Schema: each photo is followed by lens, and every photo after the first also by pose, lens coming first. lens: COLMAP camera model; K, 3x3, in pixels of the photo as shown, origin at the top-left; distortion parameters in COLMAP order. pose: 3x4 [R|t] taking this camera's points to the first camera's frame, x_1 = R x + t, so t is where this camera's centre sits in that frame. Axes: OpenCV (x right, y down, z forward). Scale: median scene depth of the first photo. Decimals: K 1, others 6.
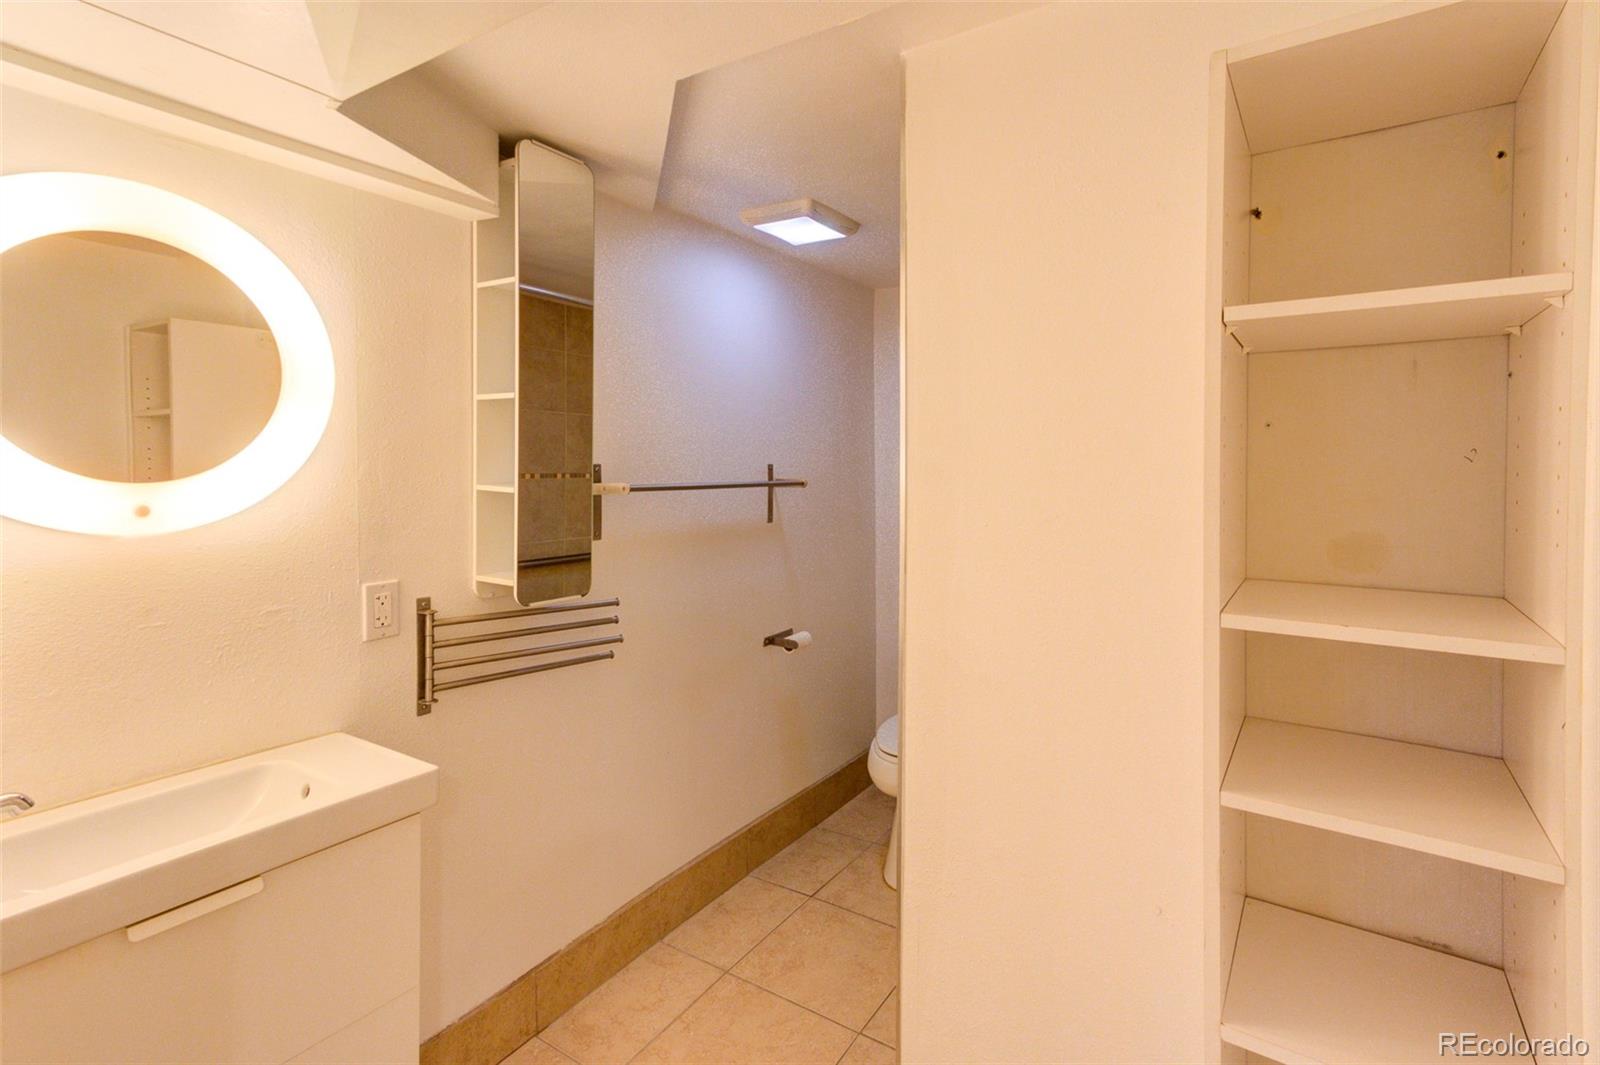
lens RADIAL K [[766.0, 0, 828.2], [0, 766.0, 476.3], [0, 0, 1]] dist [0.018087, 0.001008]
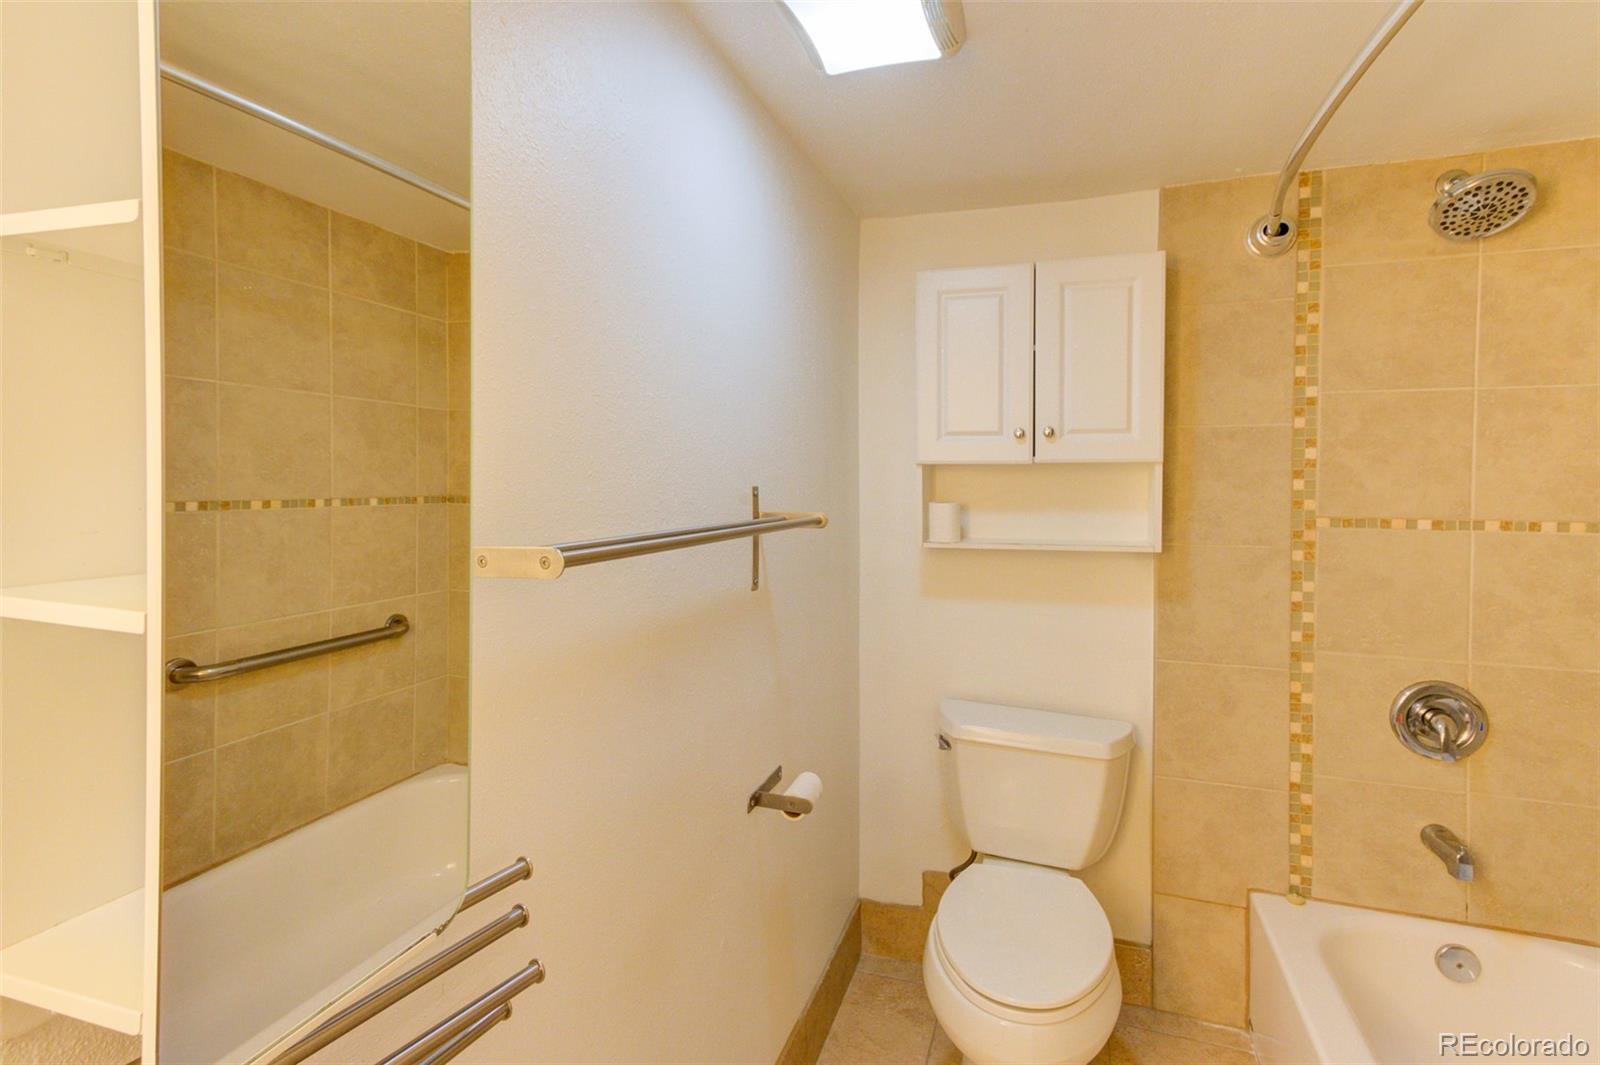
lens RADIAL K [[753.3, 0, 832.4], [0, 753.3, 497.4], [0, 0, 1]] dist [0.001062, 0.000211]
pose [[0.963722, -0.003882, 0.266878, -0.135524], [0.001028, 0.999941, 0.010832, -0.011232], [-0.266904, -0.010164, 0.963669, 0.364947]]
